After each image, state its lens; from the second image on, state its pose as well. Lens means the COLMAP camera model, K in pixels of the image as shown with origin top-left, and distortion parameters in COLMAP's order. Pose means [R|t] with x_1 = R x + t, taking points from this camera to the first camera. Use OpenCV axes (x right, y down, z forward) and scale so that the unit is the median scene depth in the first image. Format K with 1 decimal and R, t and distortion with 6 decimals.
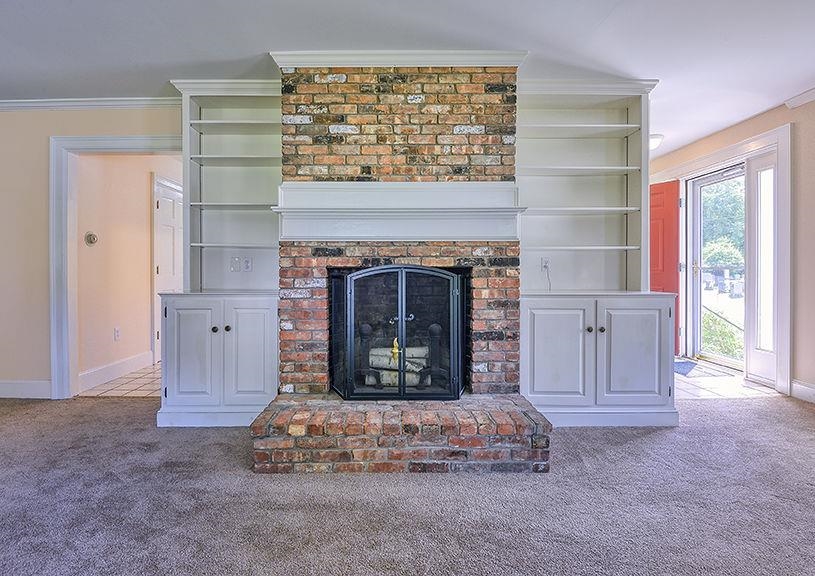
lens RADIAL K [[374.4, 0, 397.1], [0, 374.4, 272.8], [0, 0, 1]] dist [0.001942, 0.000104]
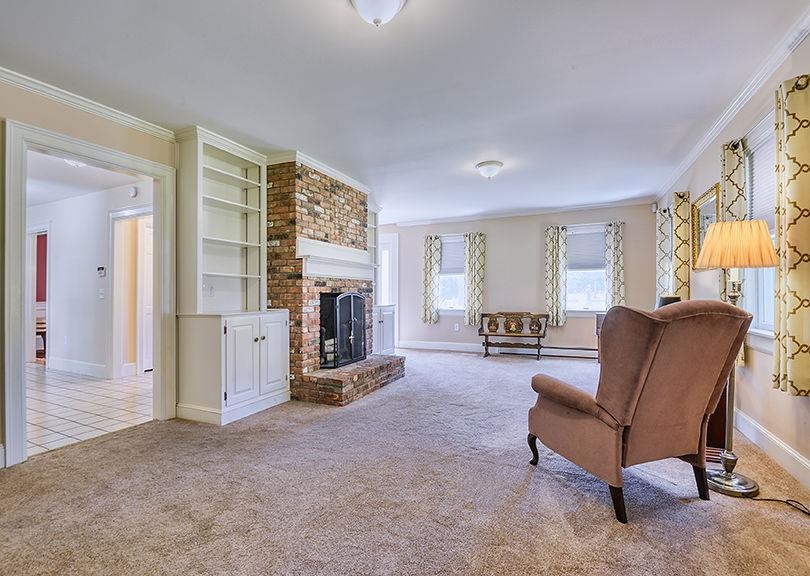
lens RADIAL K [[372.1, 0, 403.4], [0, 372.1, 291.3], [0, 0, 1]] dist [0.001942, 0.000104]
pose [[0.415708, 0.007293, 0.909469, -1.475654], [0.002330, 0.999956, -0.009083, -0.006046], [-0.909495, 0.005895, 0.415673, -0.017392]]
